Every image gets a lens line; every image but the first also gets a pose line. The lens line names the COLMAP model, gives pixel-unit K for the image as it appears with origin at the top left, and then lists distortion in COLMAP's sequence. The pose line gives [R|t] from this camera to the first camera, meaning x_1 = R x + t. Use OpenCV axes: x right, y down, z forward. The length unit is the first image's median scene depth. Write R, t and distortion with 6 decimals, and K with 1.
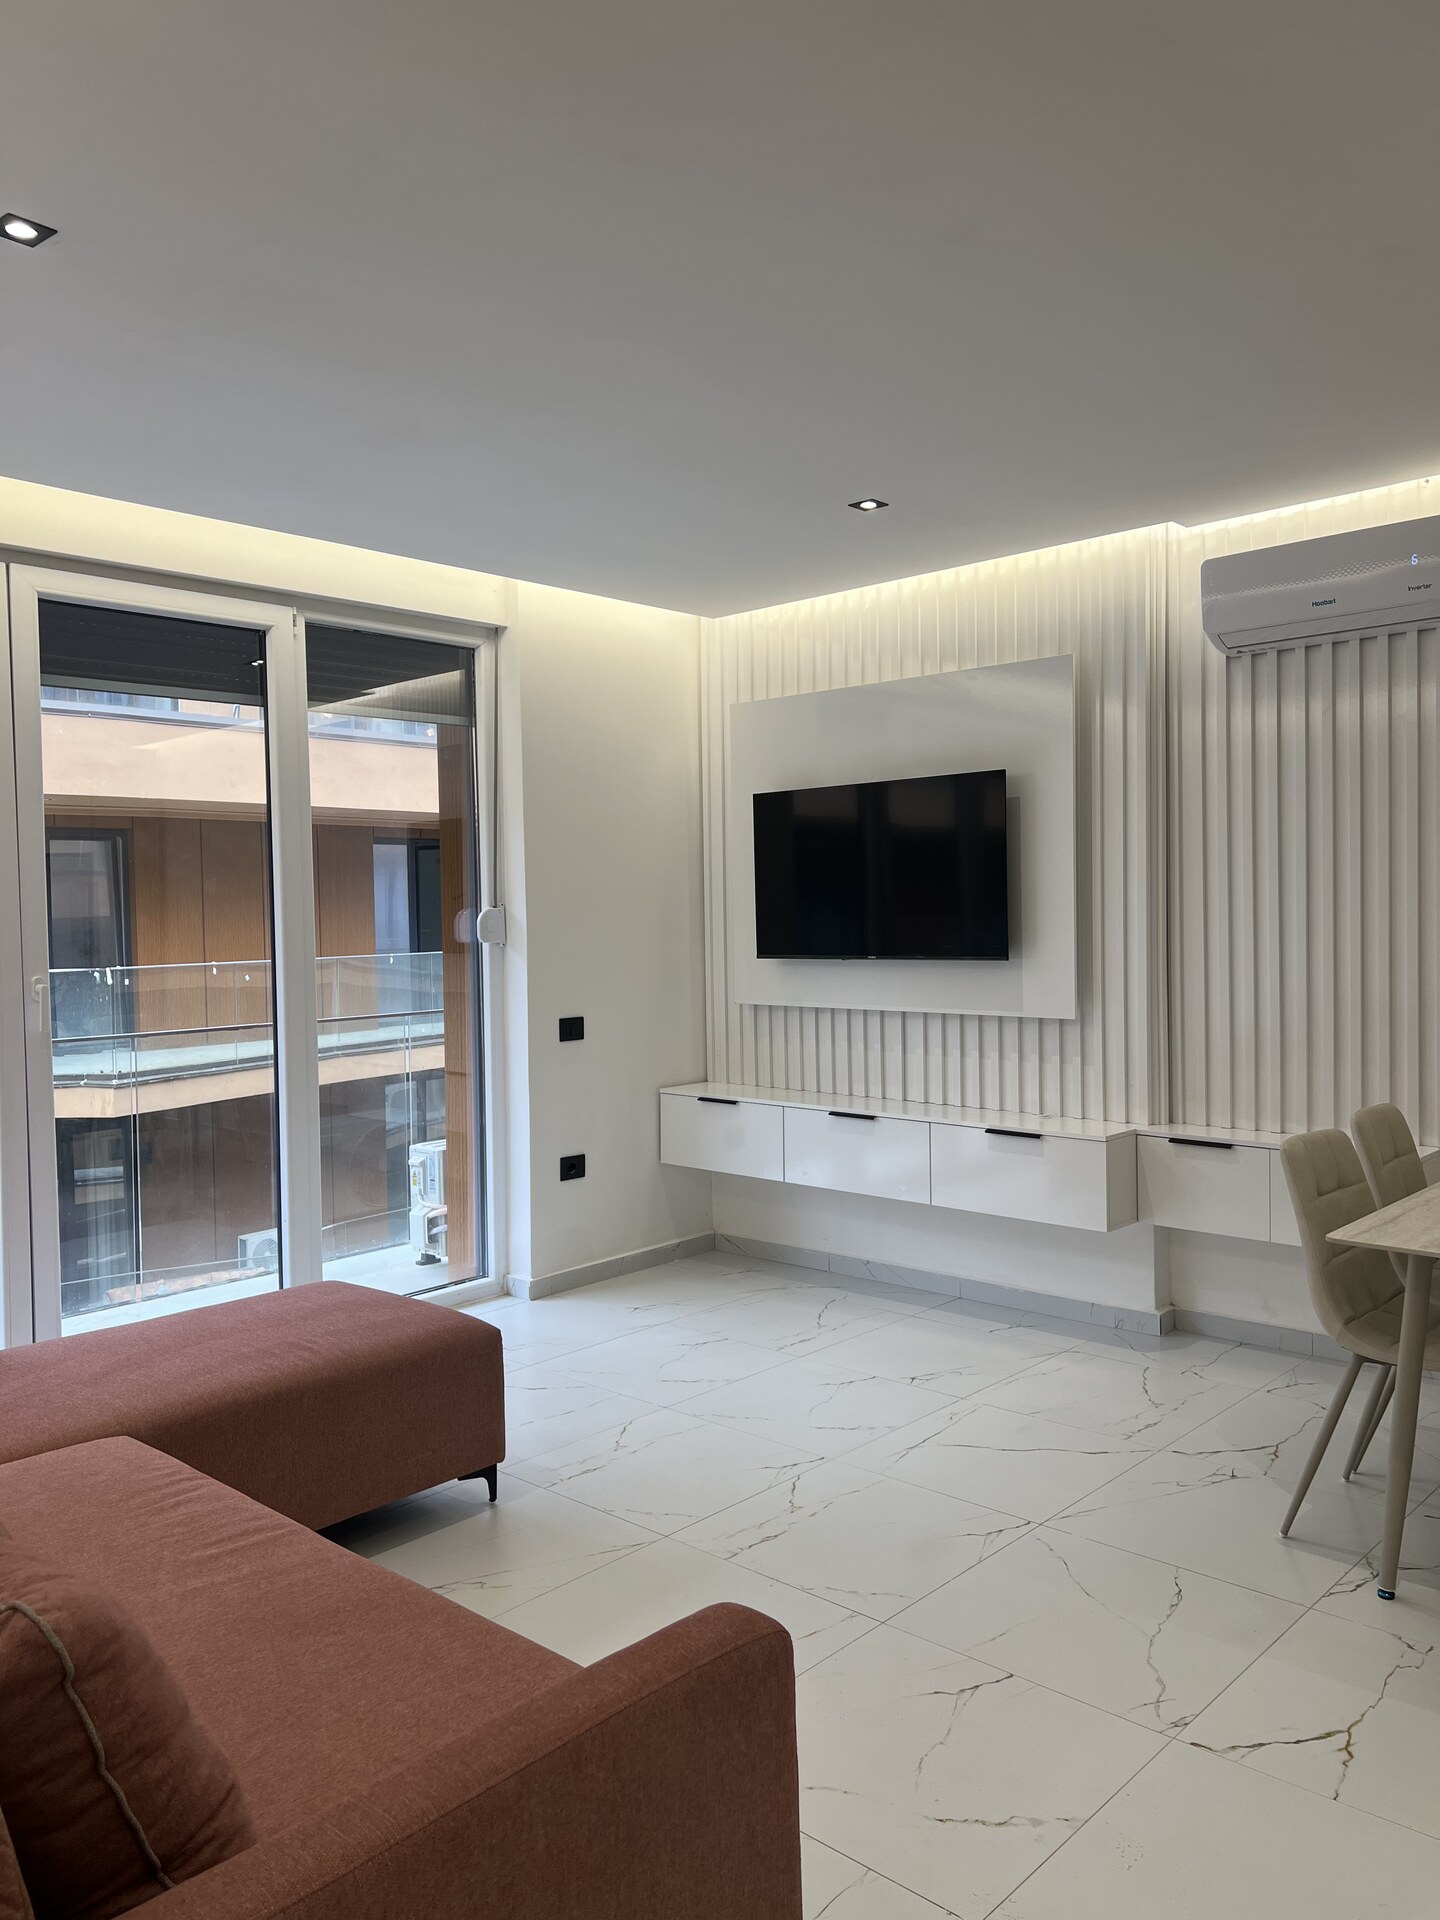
lens RADIAL K [[1451.7, 0, 704.3], [0, 1451.7, 948.4], [0, 0, 1]] dist [0.059951, -0.075762]
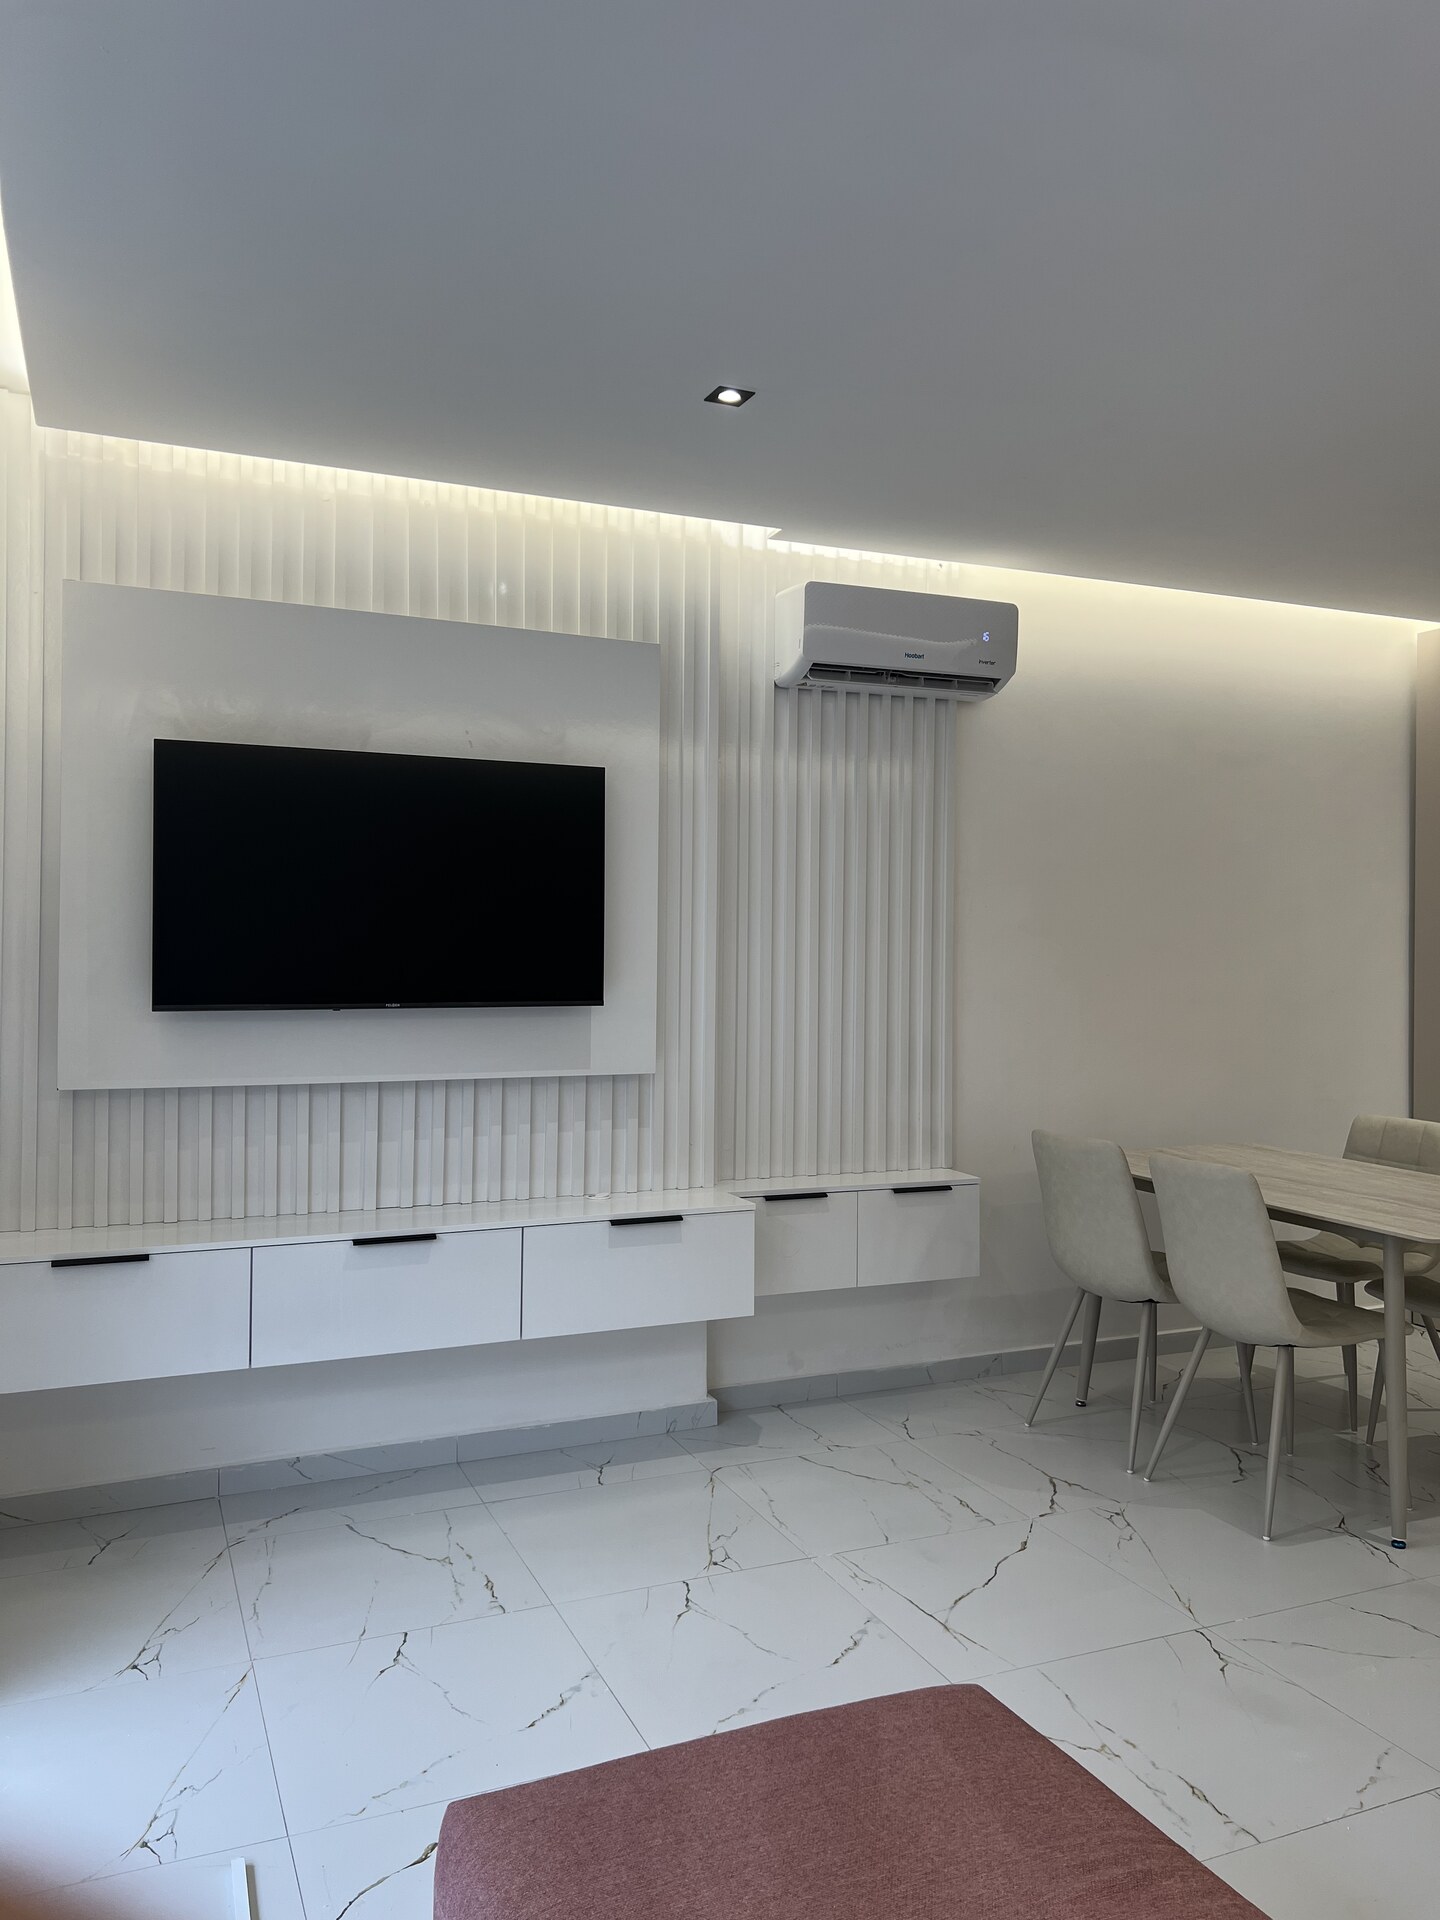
lens RADIAL K [[1436.7, 0, 725.9], [0, 1436.7, 954.0], [0, 0, 1]] dist [0.049898, -0.057516]
pose [[0.397704, 0.021479, 0.917262, -0.478439], [0.009615, 0.999574, -0.027575, 0.002221], [-0.917463, 0.019786, 0.397328, 0.612614]]
